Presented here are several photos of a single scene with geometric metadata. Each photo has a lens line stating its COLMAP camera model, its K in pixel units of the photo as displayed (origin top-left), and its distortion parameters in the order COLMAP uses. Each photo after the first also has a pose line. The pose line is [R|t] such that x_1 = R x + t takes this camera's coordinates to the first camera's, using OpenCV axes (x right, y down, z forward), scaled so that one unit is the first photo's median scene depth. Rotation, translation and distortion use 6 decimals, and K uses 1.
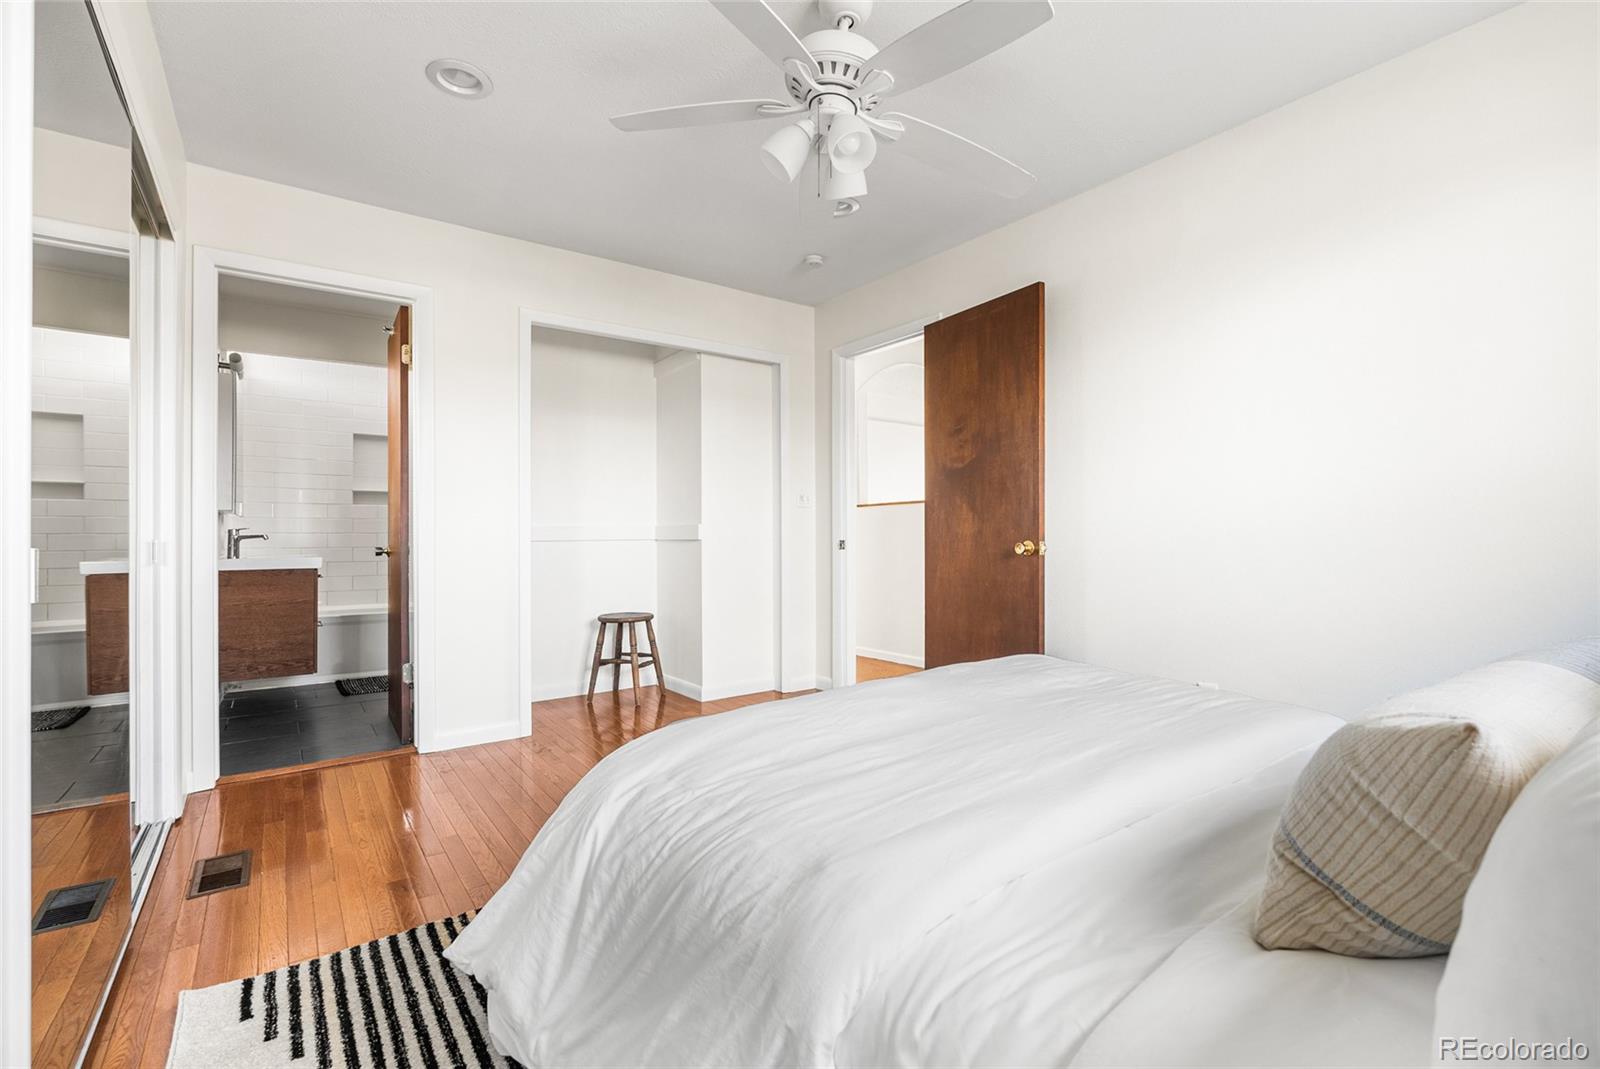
lens RADIAL K [[714.0, 0, 799.5], [0, 714.0, 533.8], [0, 0, 1]] dist [-0.004075, 0.000619]
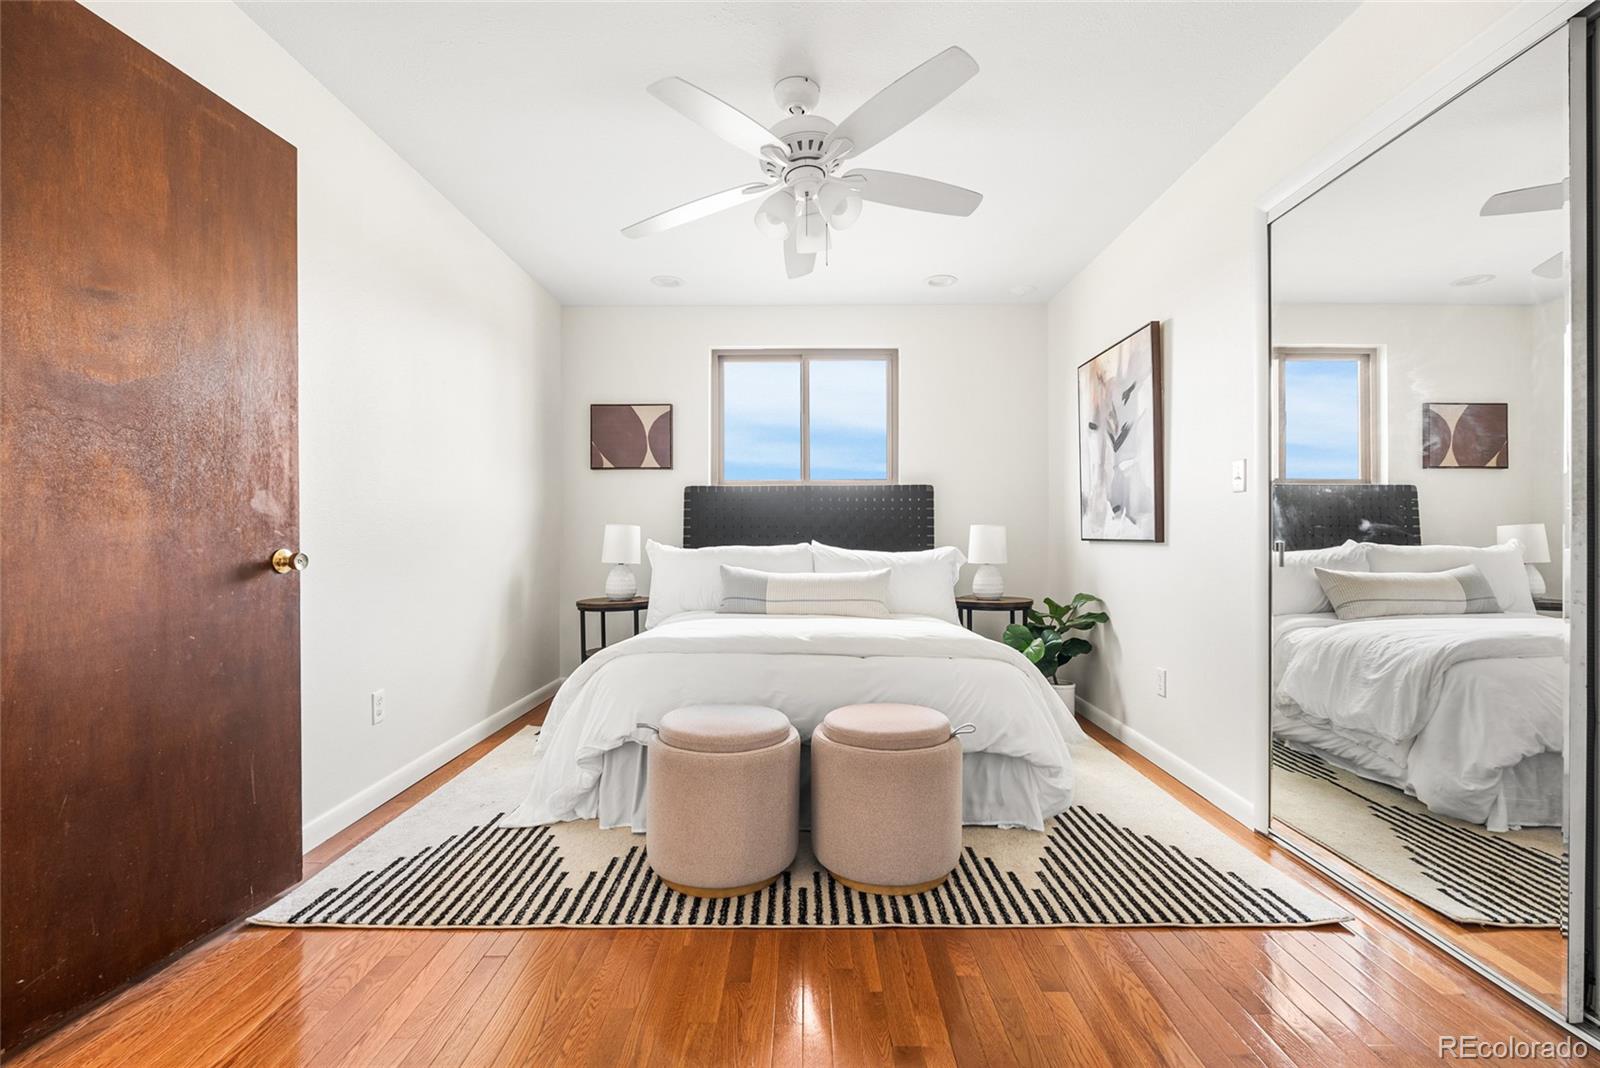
lens RADIAL K [[714.0, 0, 800.7], [0, 714.0, 533.8], [0, 0, 1]] dist [-0.004075, 0.000619]
pose [[-0.806307, 0.004377, 0.591481, -0.788546], [0.003106, 0.999990, -0.003167, -0.000526], [-0.591489, -0.000716, -0.806312, 2.389457]]
